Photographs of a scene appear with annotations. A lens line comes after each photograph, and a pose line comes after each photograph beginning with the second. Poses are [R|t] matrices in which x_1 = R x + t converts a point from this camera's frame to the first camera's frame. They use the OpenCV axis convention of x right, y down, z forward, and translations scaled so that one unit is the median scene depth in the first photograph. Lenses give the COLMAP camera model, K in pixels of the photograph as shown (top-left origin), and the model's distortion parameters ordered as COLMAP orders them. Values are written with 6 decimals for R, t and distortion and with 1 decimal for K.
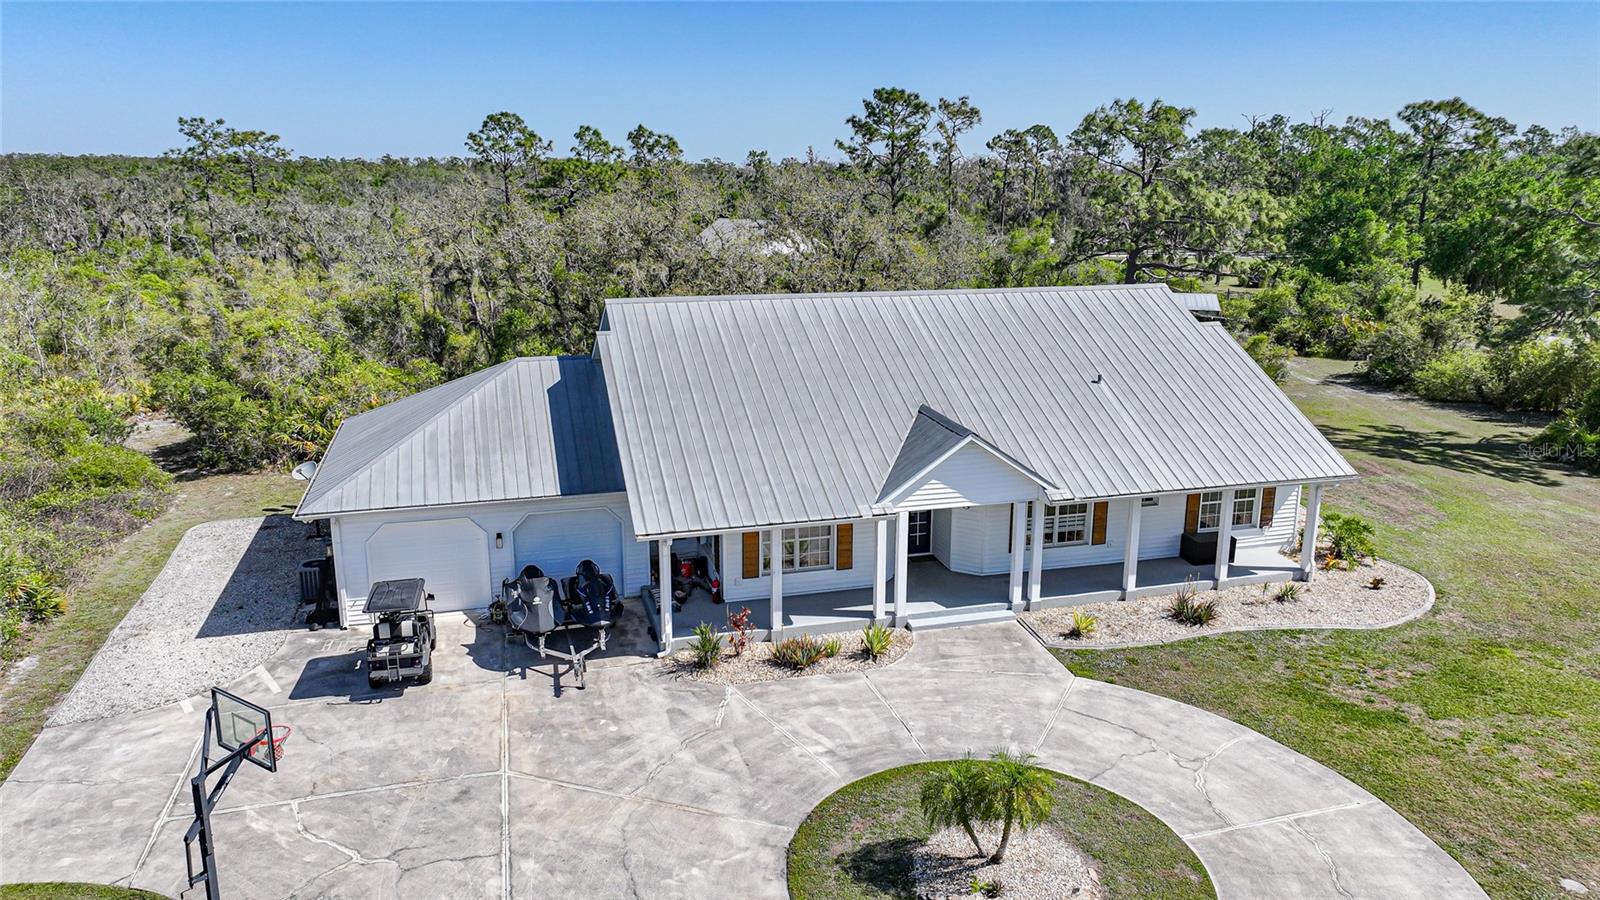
lens RADIAL K [[1127.9, 0, 807.8], [0, 1127.9, 451.7], [0, 0, 1]] dist [0.002959, 0.008212]
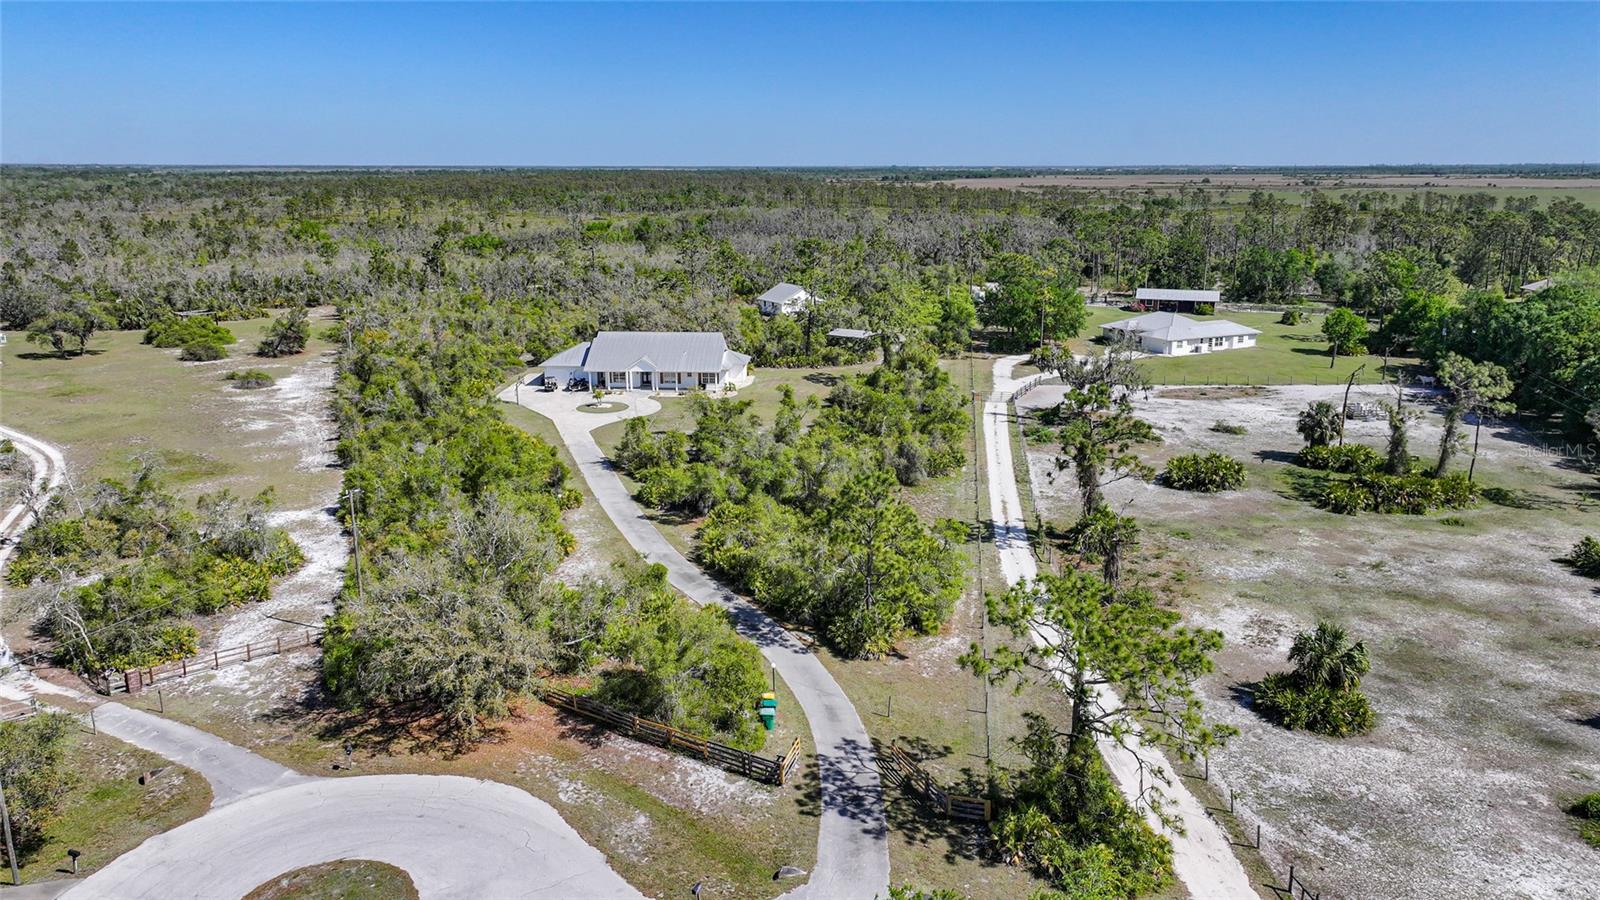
lens RADIAL K [[1127.9, 0, 798.1], [0, 1127.9, 450.8], [0, 0, 1]] dist [0.002959, 0.008212]
pose [[0.945107, 0.078474, -0.317199, 2.771124], [-0.078054, 0.996850, 0.014053, 0.312188], [0.317303, 0.011477, 0.948255, -4.229331]]
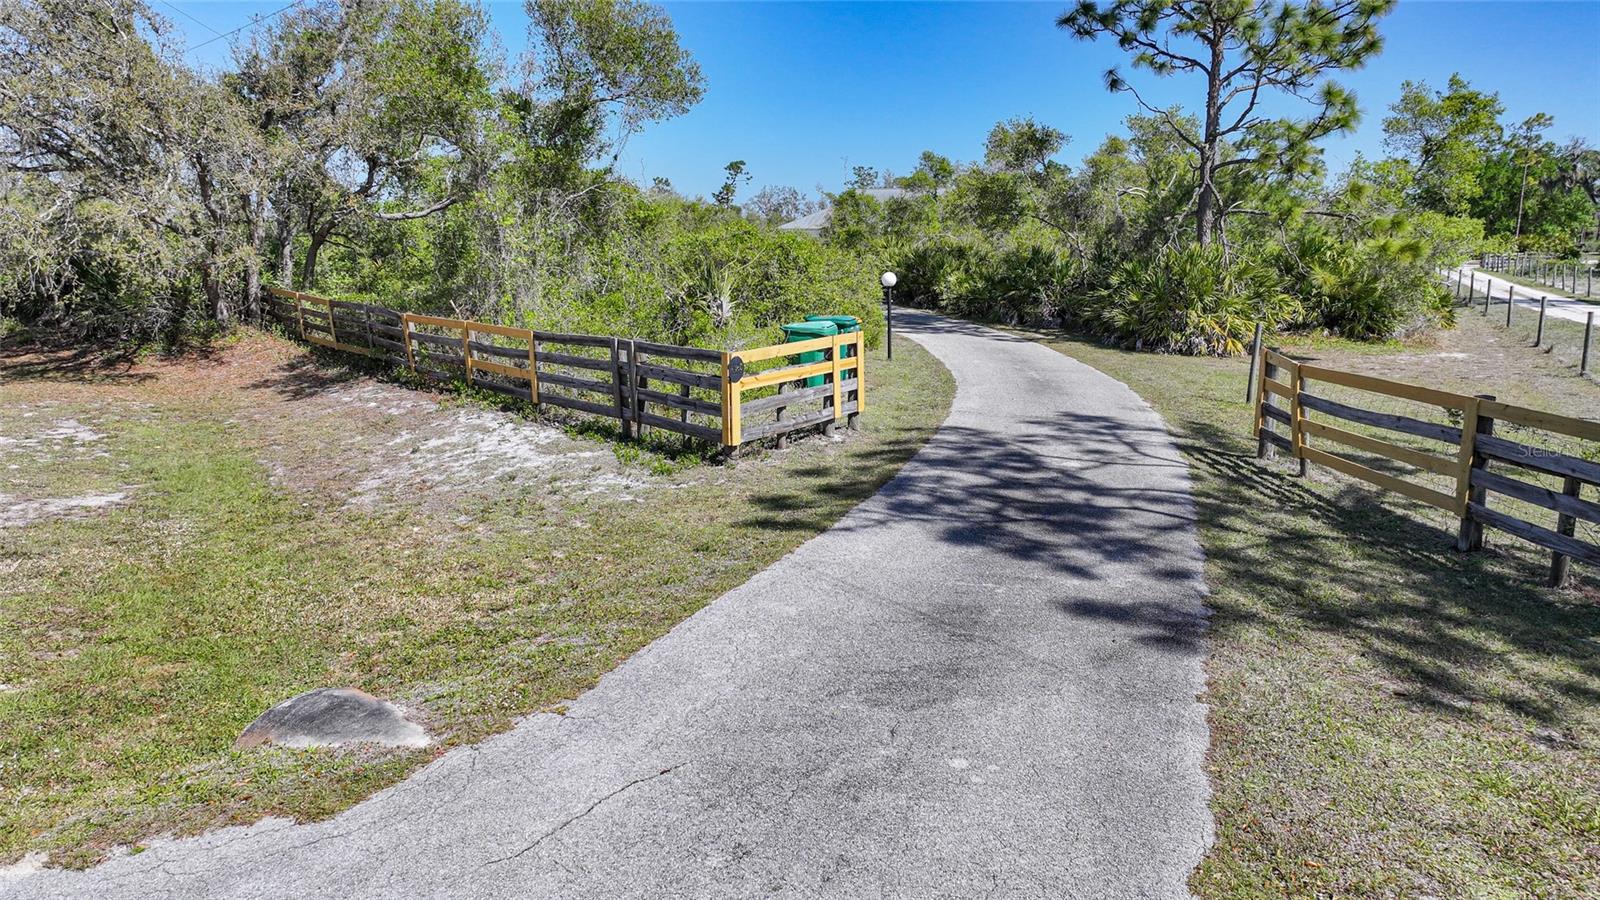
lens RADIAL K [[1127.9, 0, 800.8], [0, 1127.9, 450.1], [0, 0, 1]] dist [0.002959, 0.008212]
pose [[0.806446, 0.099181, -0.582931, 2.408043], [-0.109854, 0.993800, 0.017111, 0.969855], [0.581014, 0.050238, 0.812342, -2.557590]]
